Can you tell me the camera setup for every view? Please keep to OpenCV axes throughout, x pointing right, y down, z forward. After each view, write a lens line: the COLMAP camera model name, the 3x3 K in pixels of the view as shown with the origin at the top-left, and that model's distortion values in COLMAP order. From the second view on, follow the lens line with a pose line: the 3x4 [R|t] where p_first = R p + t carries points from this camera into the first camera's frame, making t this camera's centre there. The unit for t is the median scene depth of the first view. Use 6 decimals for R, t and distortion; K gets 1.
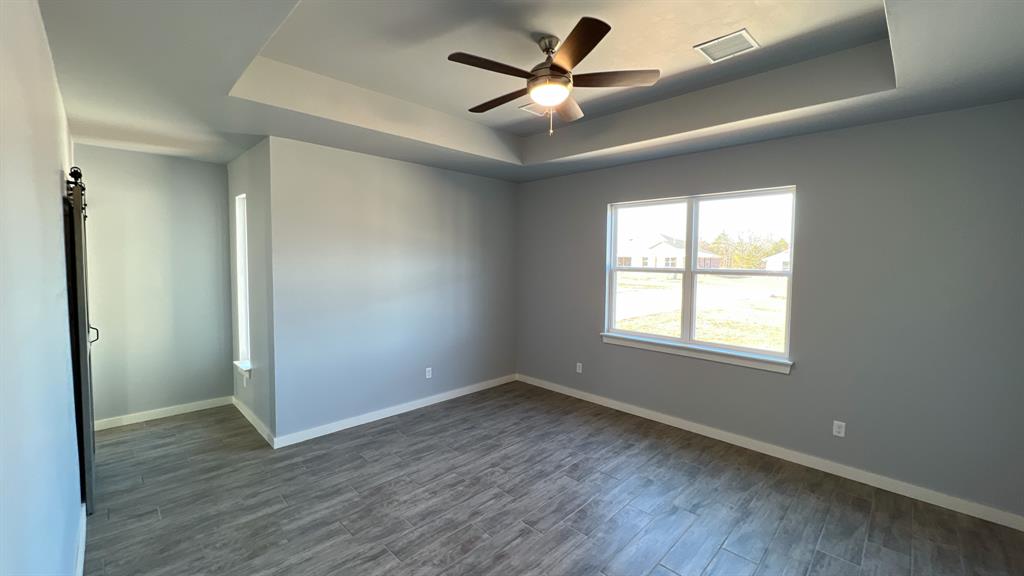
lens RADIAL K [[411.8, 0, 511.6], [0, 411.8, 282.1], [0, 0, 1]] dist [-0.002786, 0.000205]
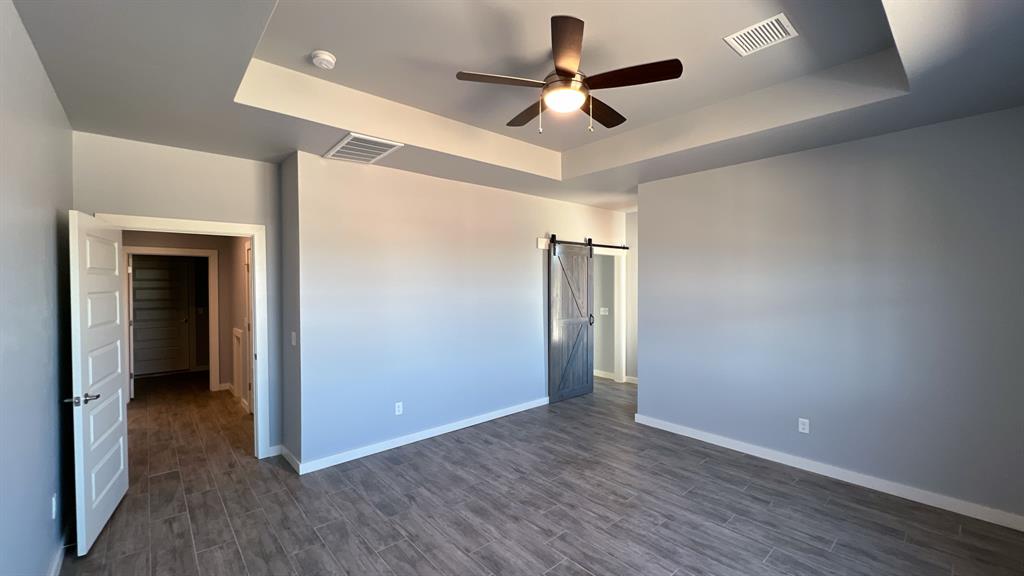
lens RADIAL K [[411.8, 0, 511.2], [0, 411.8, 288.9], [0, 0, 1]] dist [-0.002786, 0.000205]
pose [[-0.059680, 0.003069, -0.998213, 0.786576], [-0.055337, 0.998447, 0.006378, -0.002660], [0.996683, 0.055618, -0.059418, 0.690256]]
